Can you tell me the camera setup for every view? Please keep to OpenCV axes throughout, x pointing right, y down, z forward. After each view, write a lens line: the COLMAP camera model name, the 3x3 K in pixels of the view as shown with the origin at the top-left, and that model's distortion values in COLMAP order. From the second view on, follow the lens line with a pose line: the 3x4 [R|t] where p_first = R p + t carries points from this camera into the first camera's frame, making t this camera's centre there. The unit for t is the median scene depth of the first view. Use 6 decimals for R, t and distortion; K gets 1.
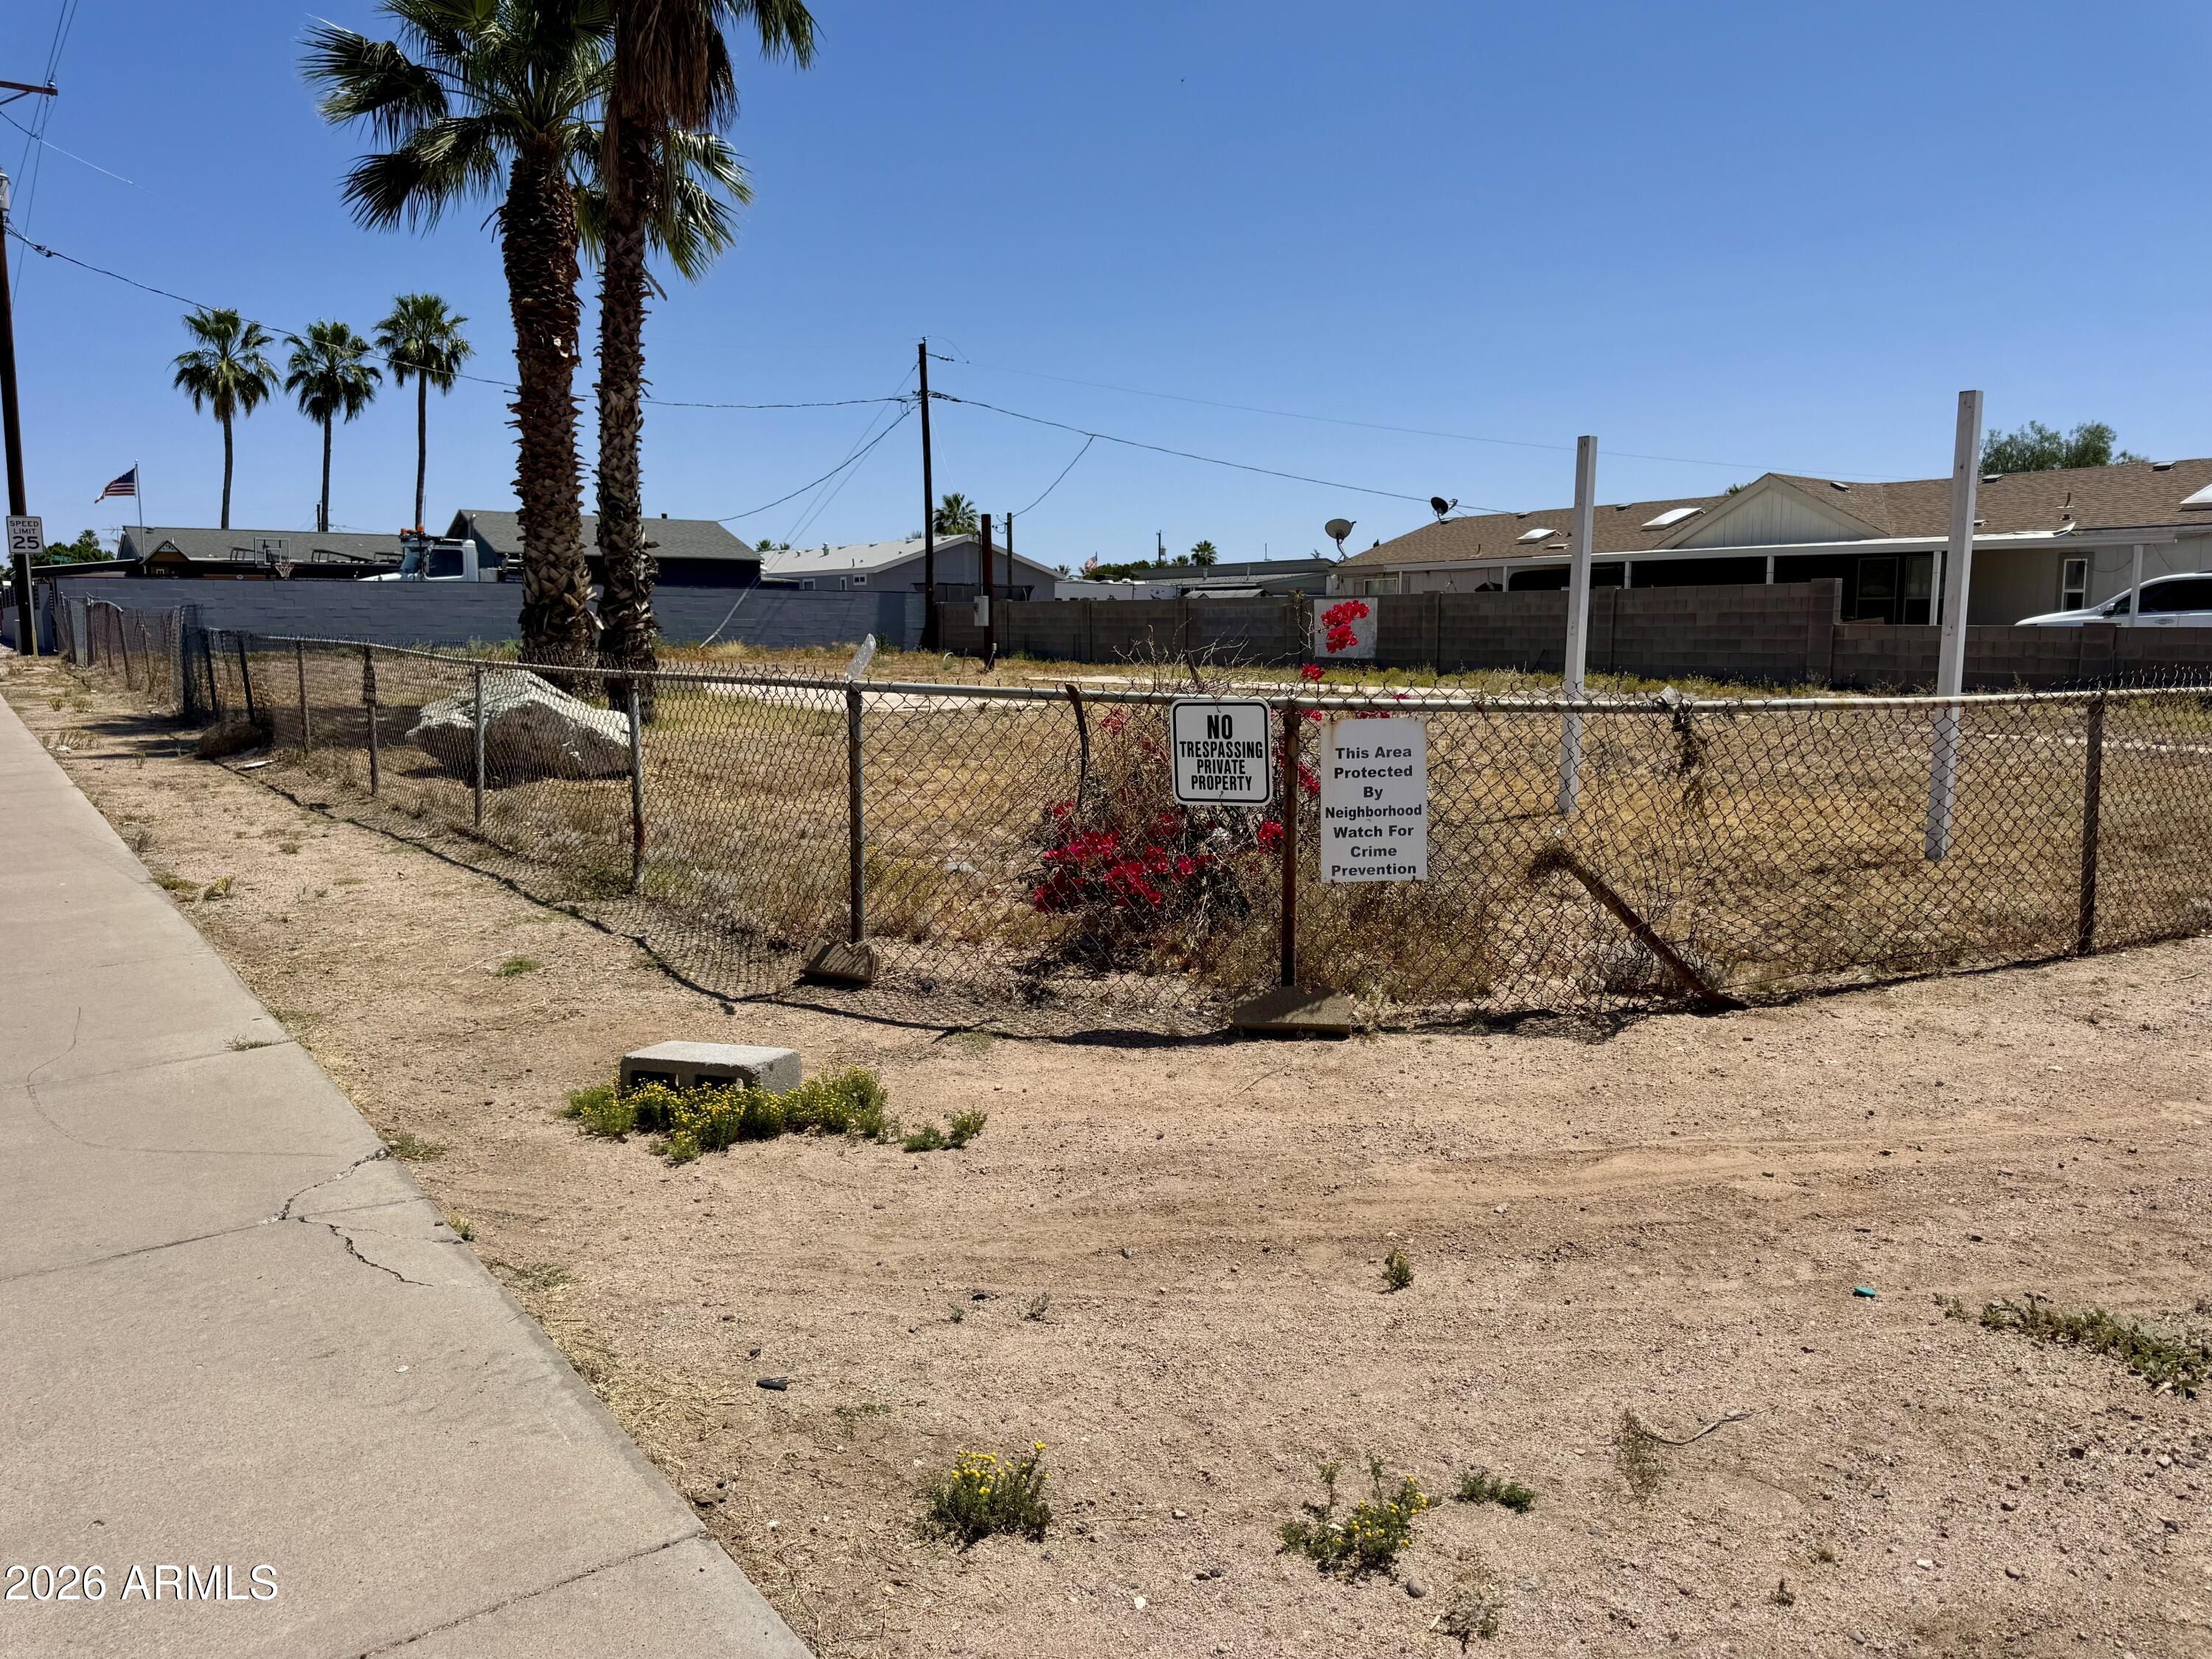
lens RADIAL K [[1623.4, 0, 1124.2], [0, 1623.4, 813.8], [0, 0, 1]] dist [0.055805, -0.057526]
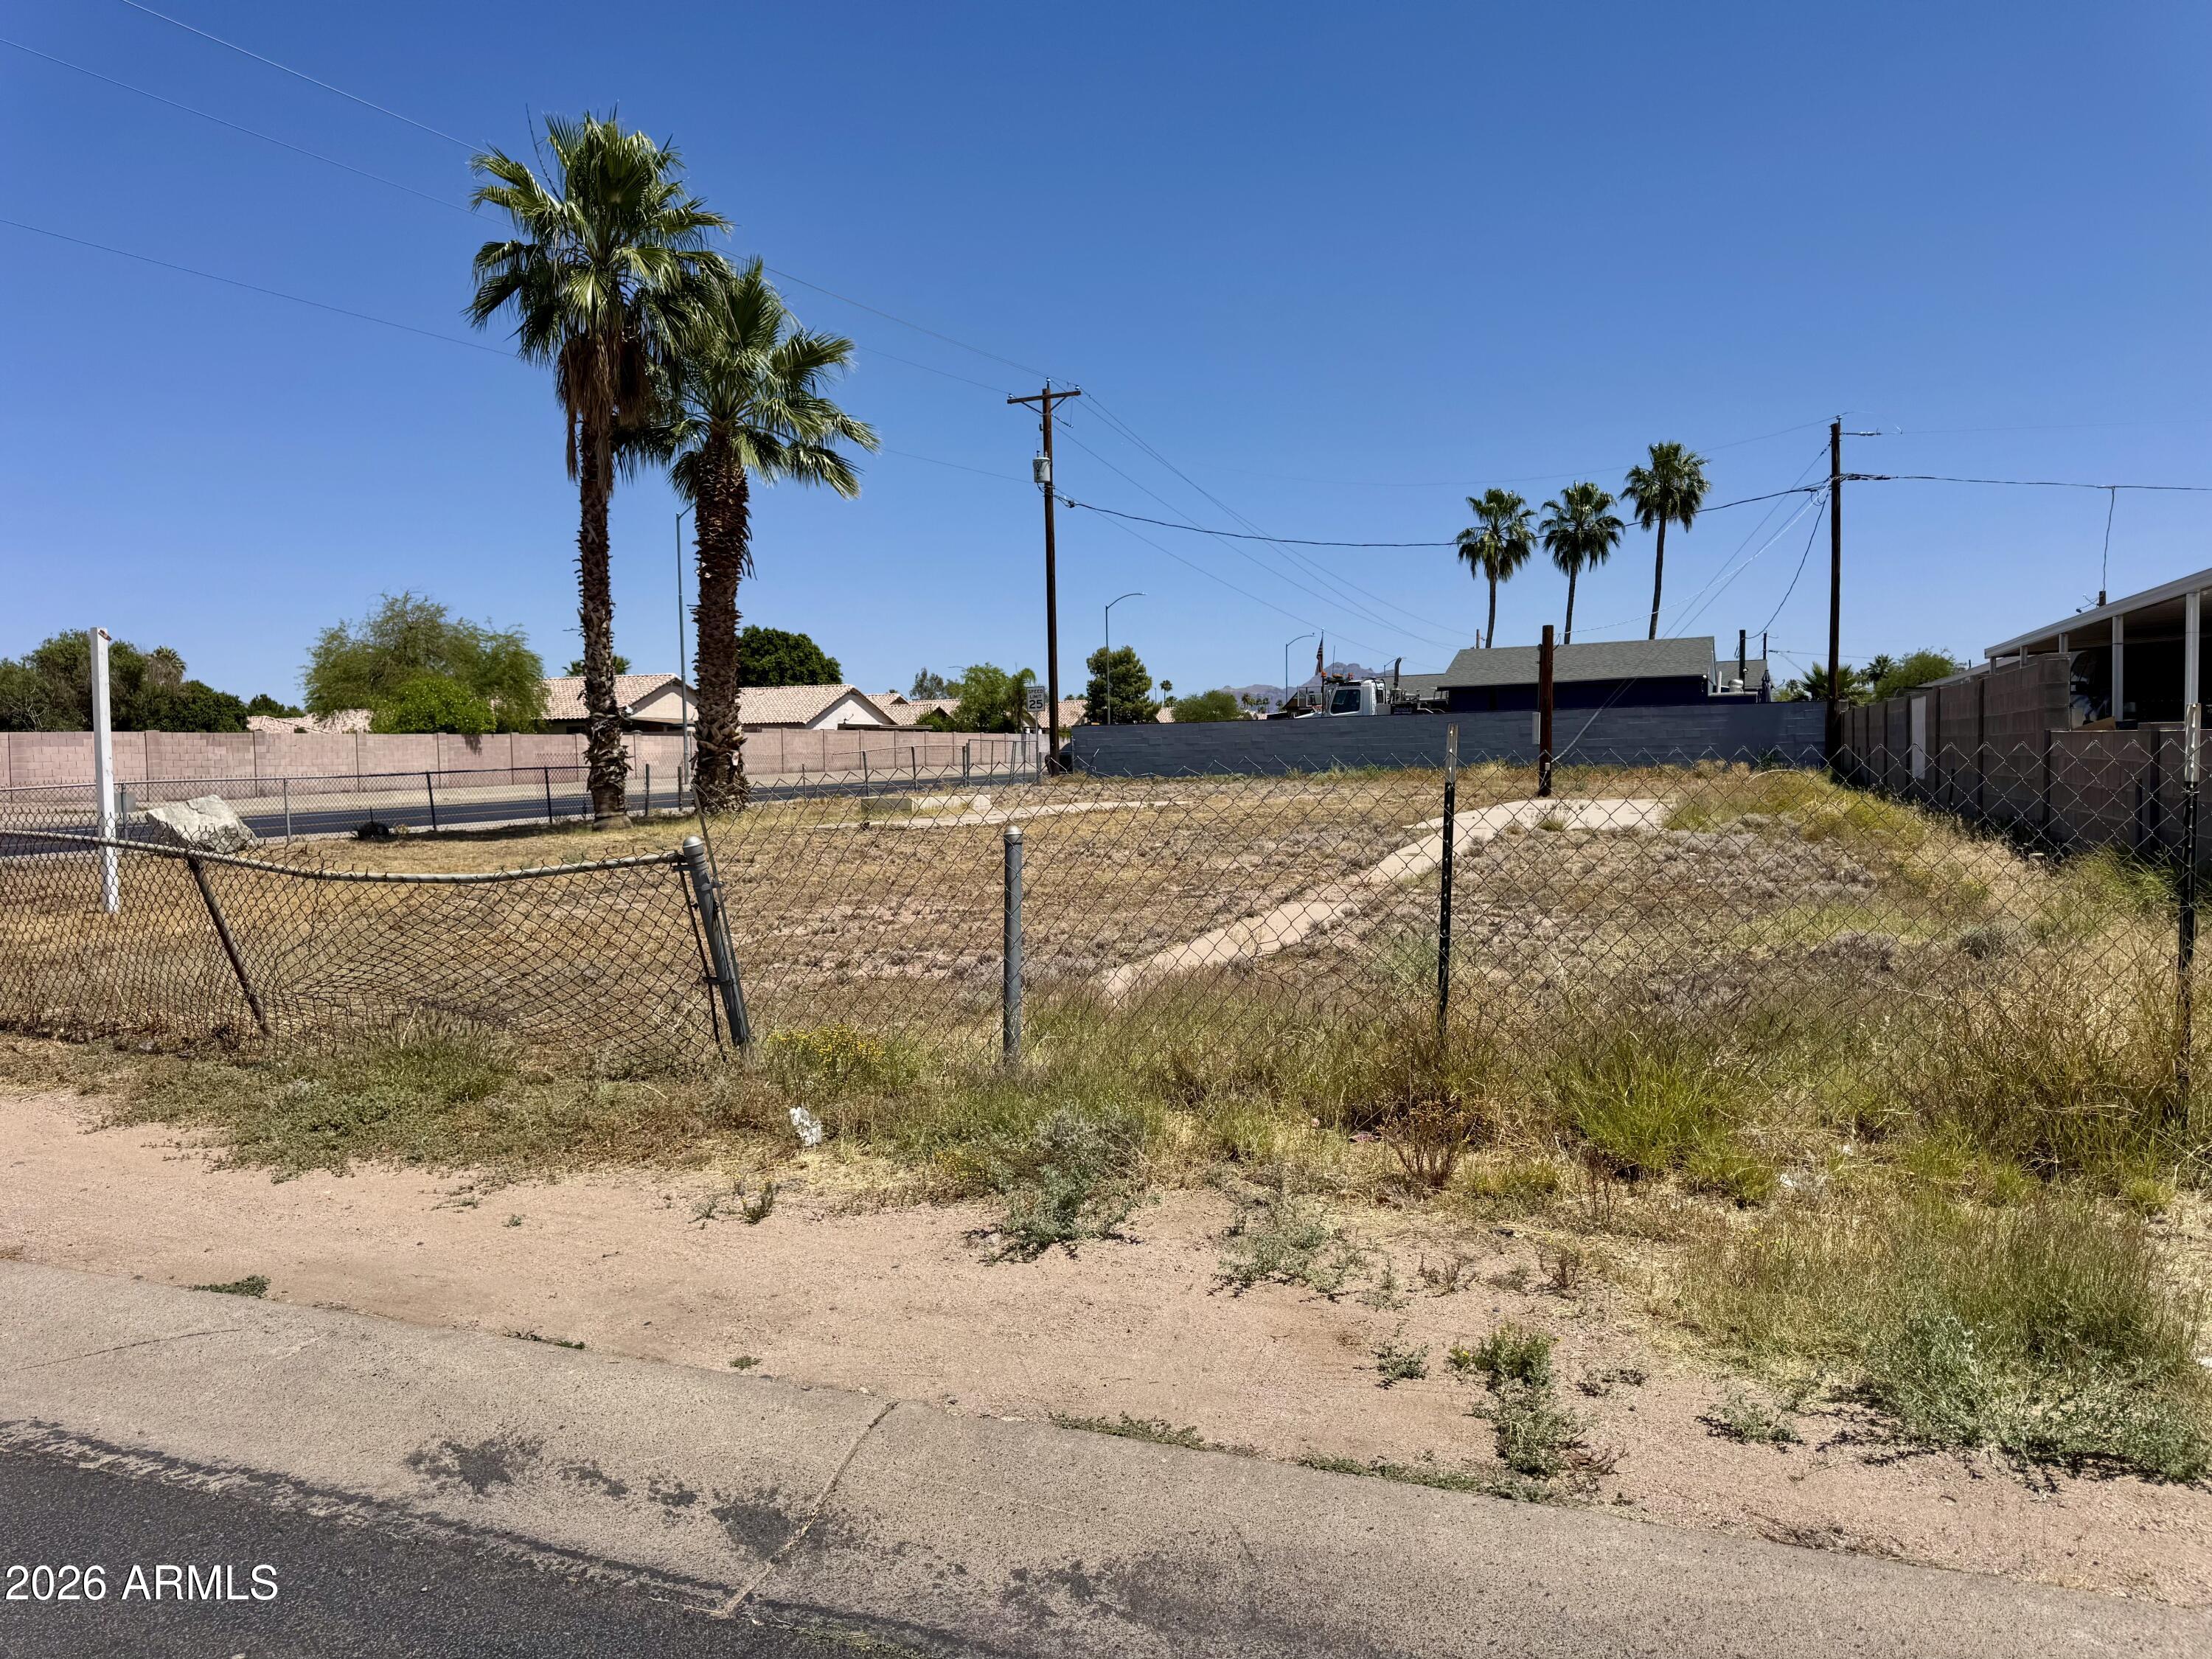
lens RADIAL K [[1566.4, 0, 1106.2], [0, 1566.4, 826.9], [0, 0, 1]] dist [0.065888, -0.080563]
pose [[0.533024, 0.023061, -0.845786, 3.336535], [-0.074119, 0.997058, -0.019525, -0.205429], [0.842848, 0.073096, 0.533165, 1.915056]]
